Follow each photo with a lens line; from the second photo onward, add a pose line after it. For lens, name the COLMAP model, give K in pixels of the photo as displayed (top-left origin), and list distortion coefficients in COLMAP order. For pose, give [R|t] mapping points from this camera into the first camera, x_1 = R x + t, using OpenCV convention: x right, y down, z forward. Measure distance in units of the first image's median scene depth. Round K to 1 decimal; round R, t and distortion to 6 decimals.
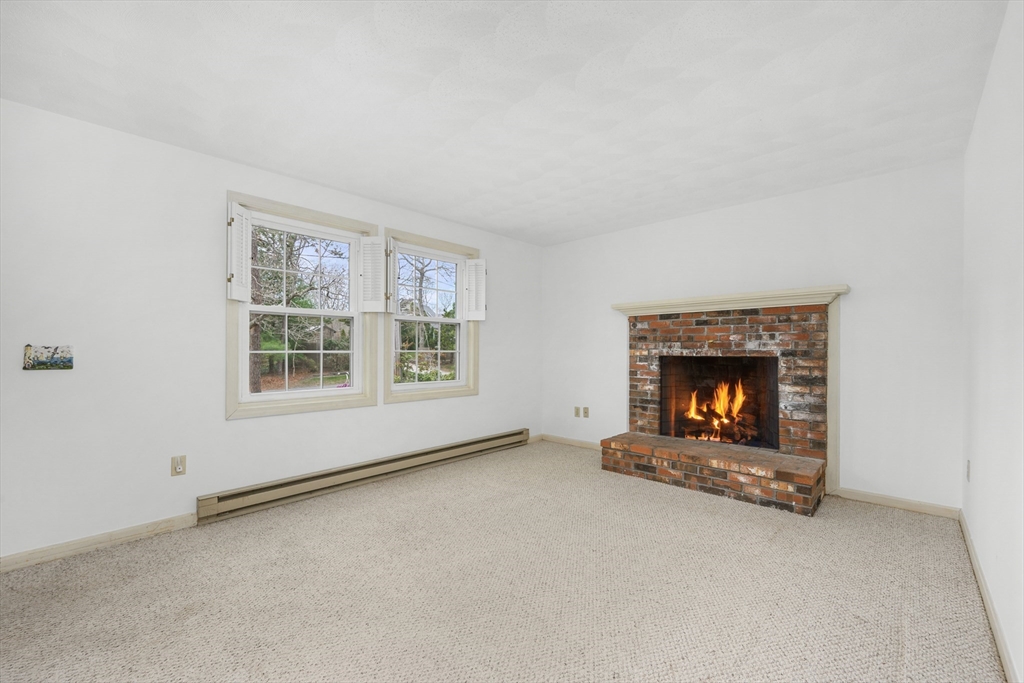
lens RADIAL K [[415.4, 0, 505.2], [0, 415.4, 350.3], [0, 0, 1]] dist [-0.000768, 0.000274]
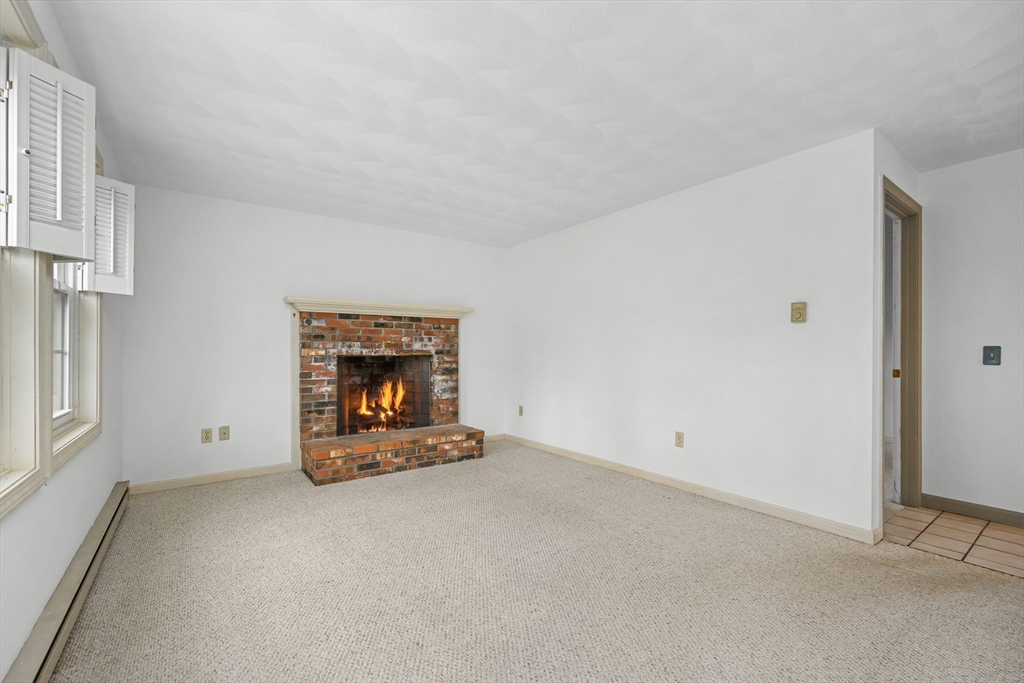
lens RADIAL K [[415.4, 0, 536.9], [0, 415.4, 352.7], [0, 0, 1]] dist [-0.000768, 0.000274]
pose [[0.159723, -0.005219, 0.987148, -0.594773], [0.000638, 0.999986, 0.005183, 0.002441], [-0.987162, -0.000198, 0.159724, 0.436474]]
